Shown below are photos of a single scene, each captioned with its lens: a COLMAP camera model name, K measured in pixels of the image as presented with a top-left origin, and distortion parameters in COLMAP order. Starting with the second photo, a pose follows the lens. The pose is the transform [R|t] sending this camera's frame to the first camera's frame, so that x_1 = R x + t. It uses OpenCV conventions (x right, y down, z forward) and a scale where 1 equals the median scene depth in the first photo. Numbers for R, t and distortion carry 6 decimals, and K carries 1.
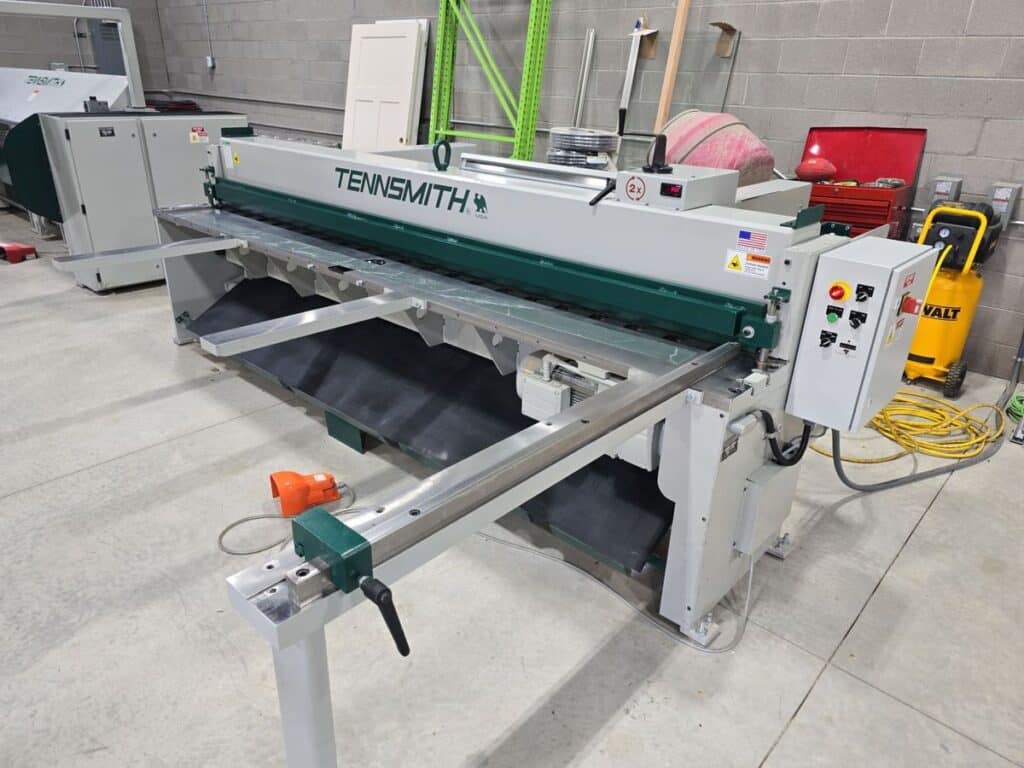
lens RADIAL K [[680.2, 0, 509.7], [0, 680.2, 389.9], [0, 0, 1]] dist [-0.004435, -0.007233]
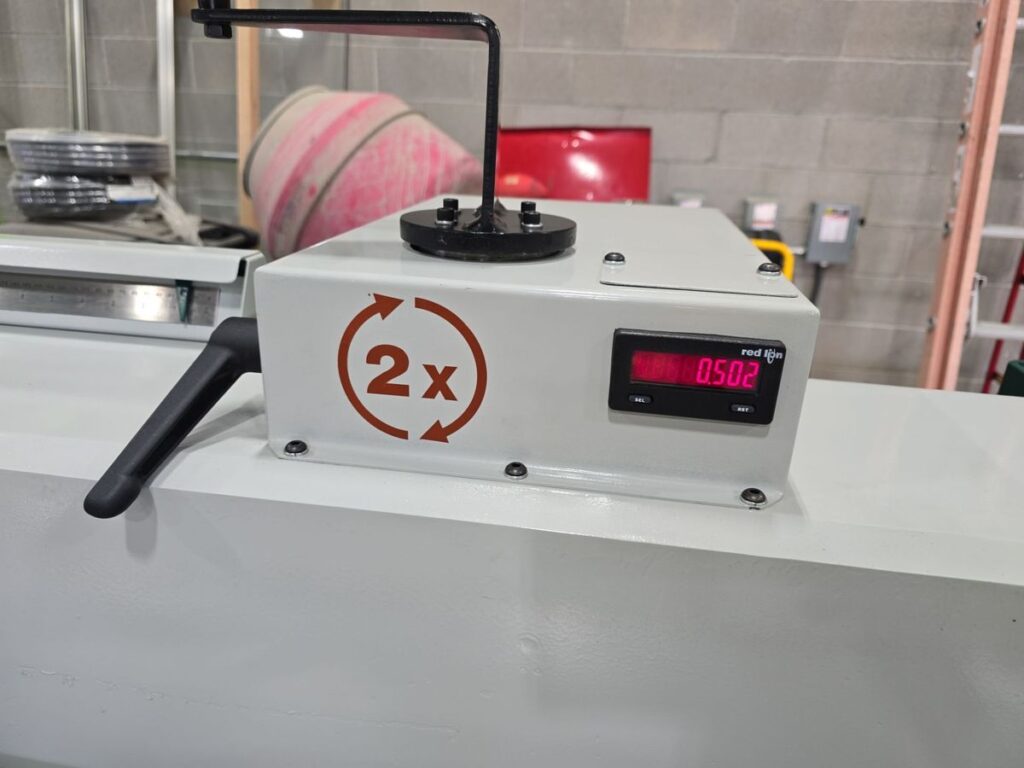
lens RADIAL K [[680.2, 0, 509.7], [0, 680.2, 389.9], [0, 0, 1]] dist [-0.004435, -0.007233]
pose [[0.824381, -0.197230, 0.530562, 0.076229], [0.215932, 0.976026, 0.027313, -0.181181], [-0.523229, 0.092049, 0.847206, 0.535810]]
